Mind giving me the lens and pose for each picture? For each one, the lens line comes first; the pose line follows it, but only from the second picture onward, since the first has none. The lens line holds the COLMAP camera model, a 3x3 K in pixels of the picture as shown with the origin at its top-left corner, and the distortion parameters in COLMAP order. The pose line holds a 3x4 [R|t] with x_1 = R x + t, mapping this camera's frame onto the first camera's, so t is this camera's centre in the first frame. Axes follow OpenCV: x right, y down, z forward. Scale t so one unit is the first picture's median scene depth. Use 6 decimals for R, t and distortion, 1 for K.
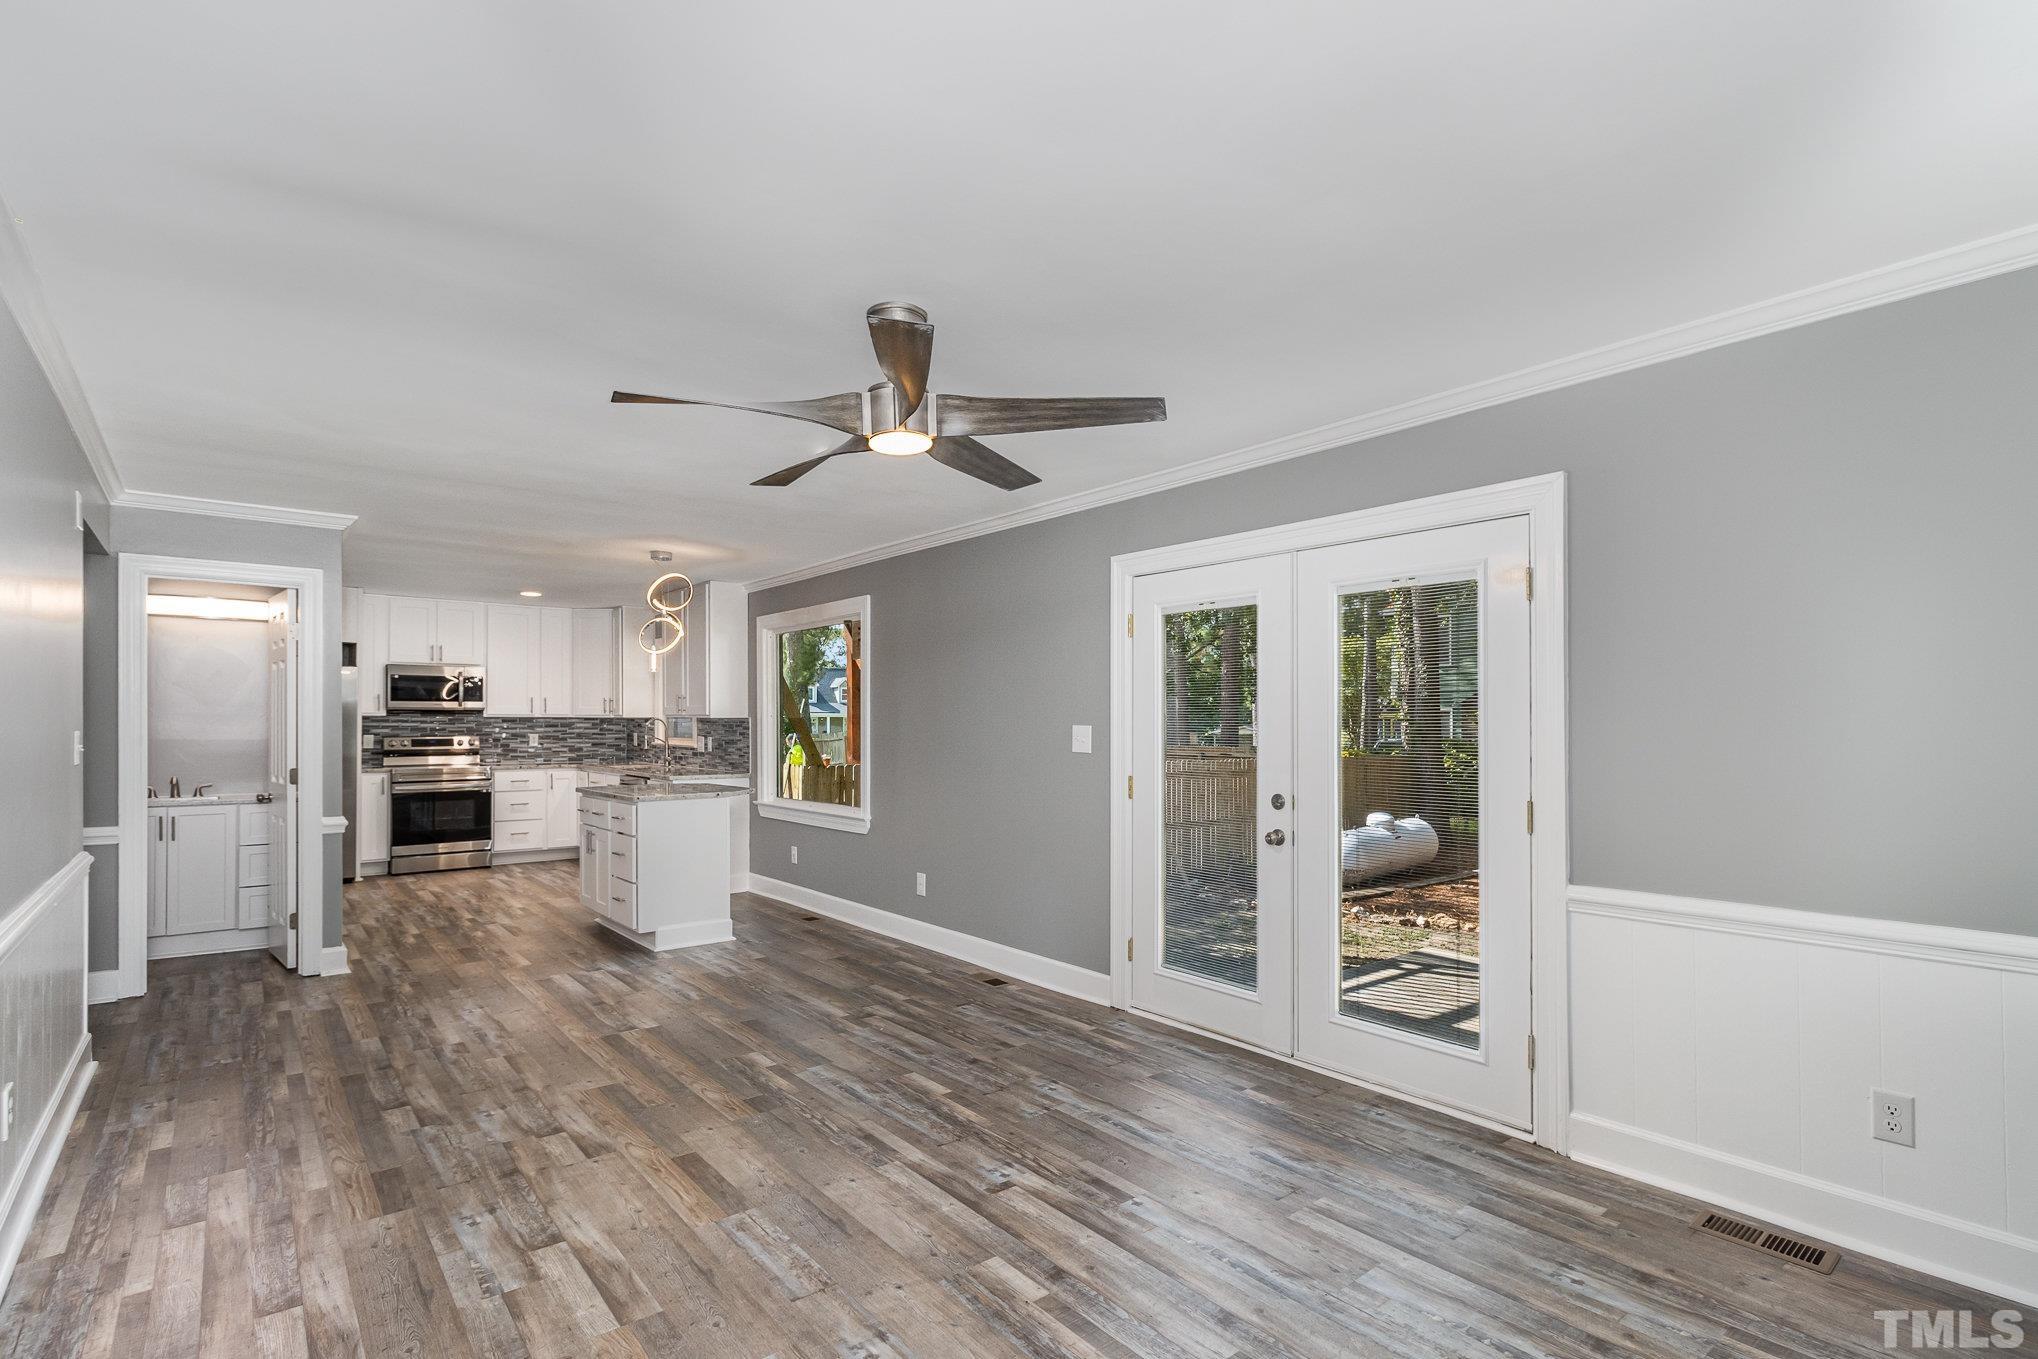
lens RADIAL K [[985.2, 0, 1037.0], [0, 985.2, 724.4], [0, 0, 1]] dist [-0.000899, -0.000700]
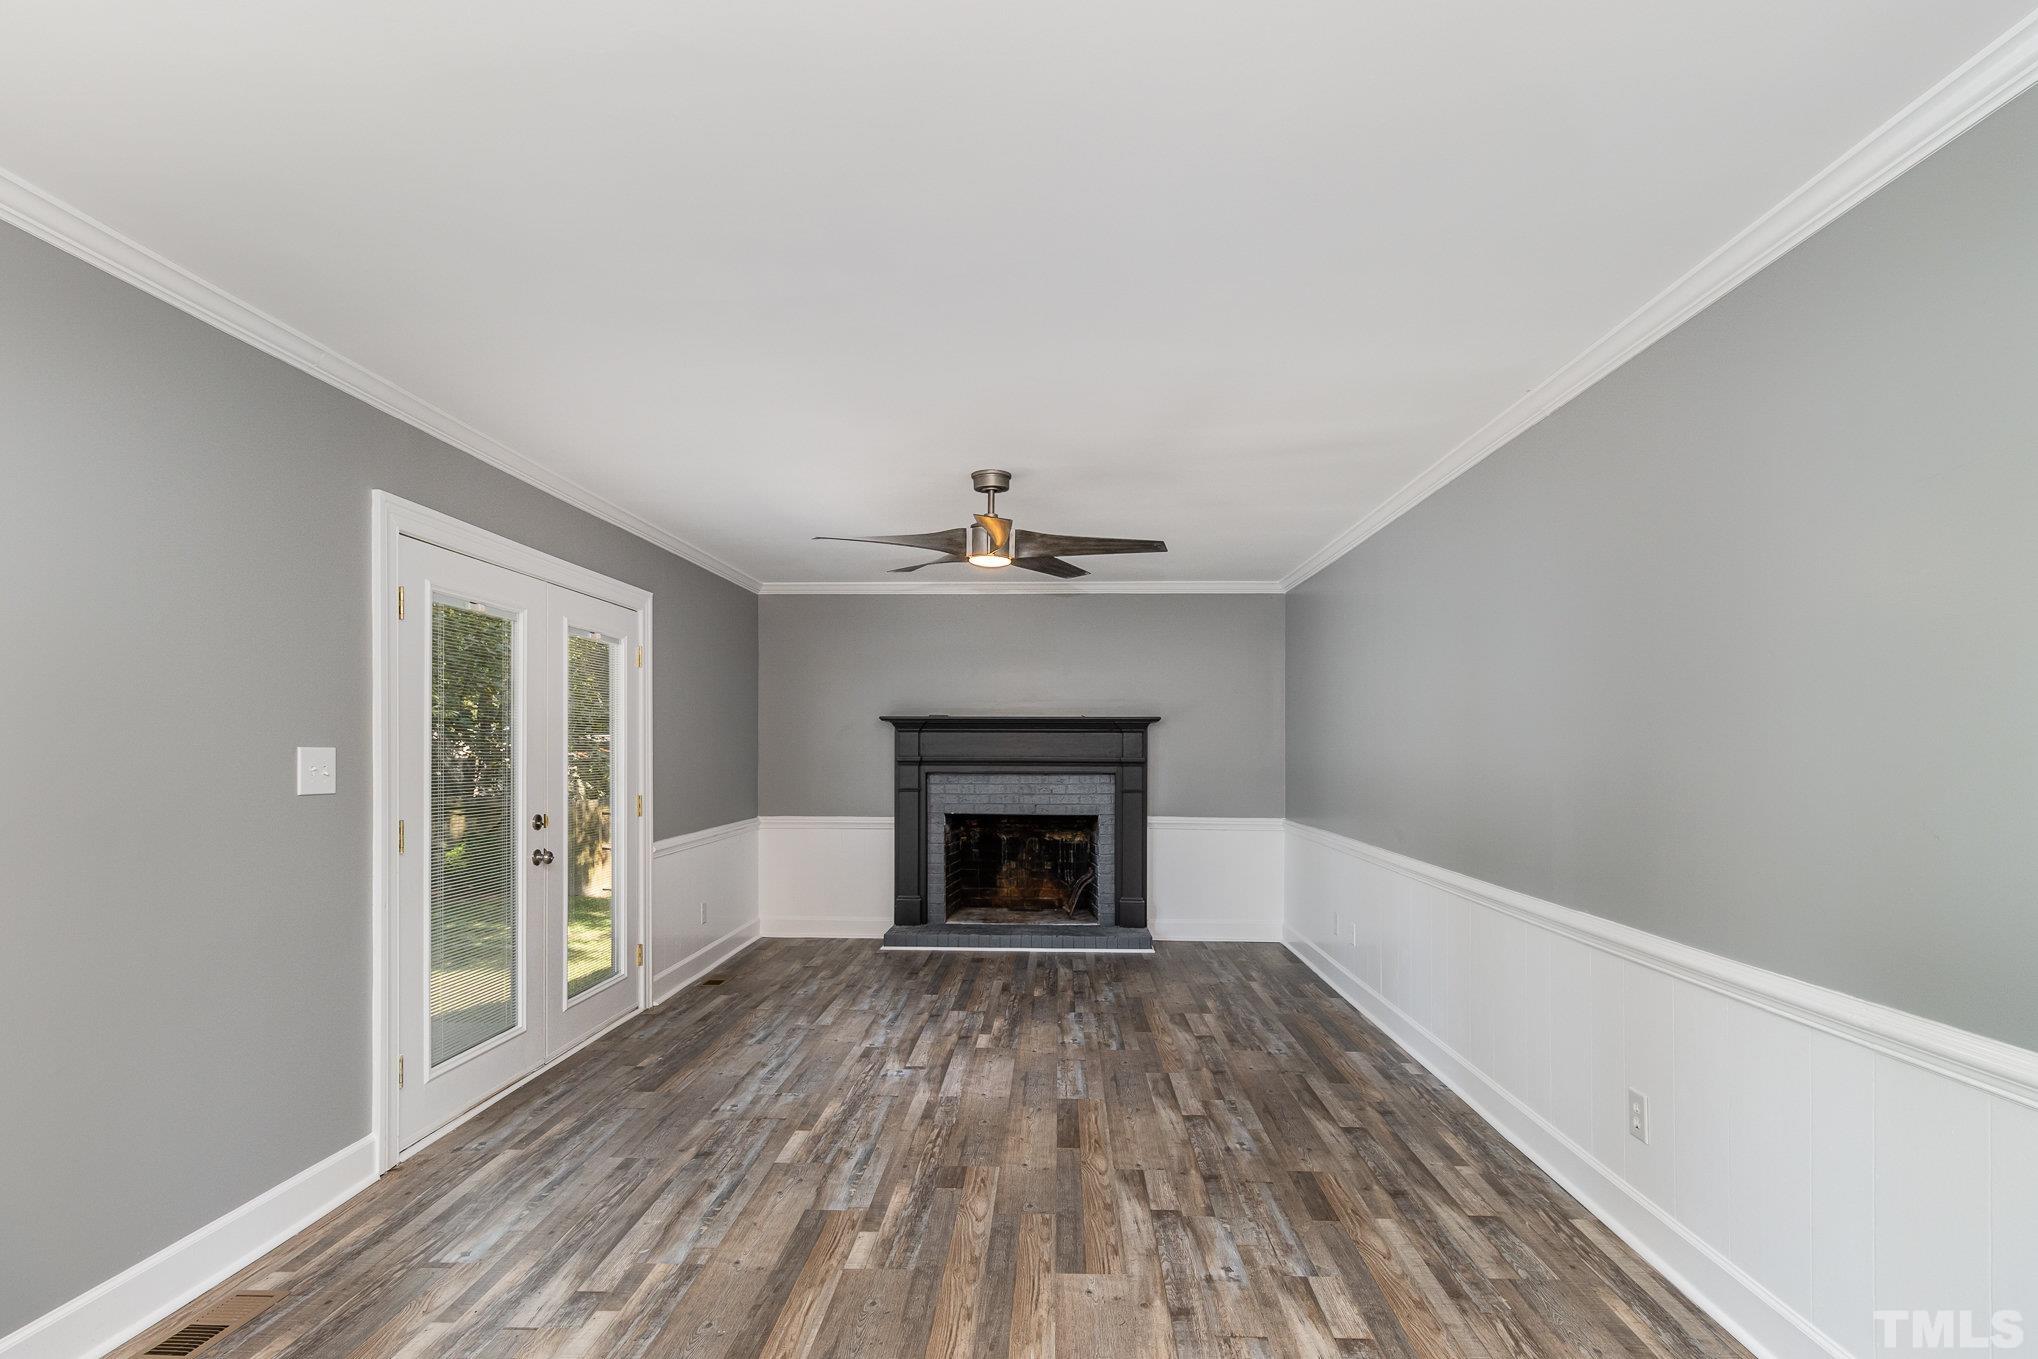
lens RADIAL K [[985.2, 0, 1027.9], [0, 985.2, 743.5], [0, 0, 1]] dist [-0.000899, -0.000700]
pose [[-0.751447, 0.001562, 0.659791, -1.021275], [-0.001506, 0.999991, -0.004082, 0.001319], [-0.659791, -0.004061, -0.751438, 1.812954]]
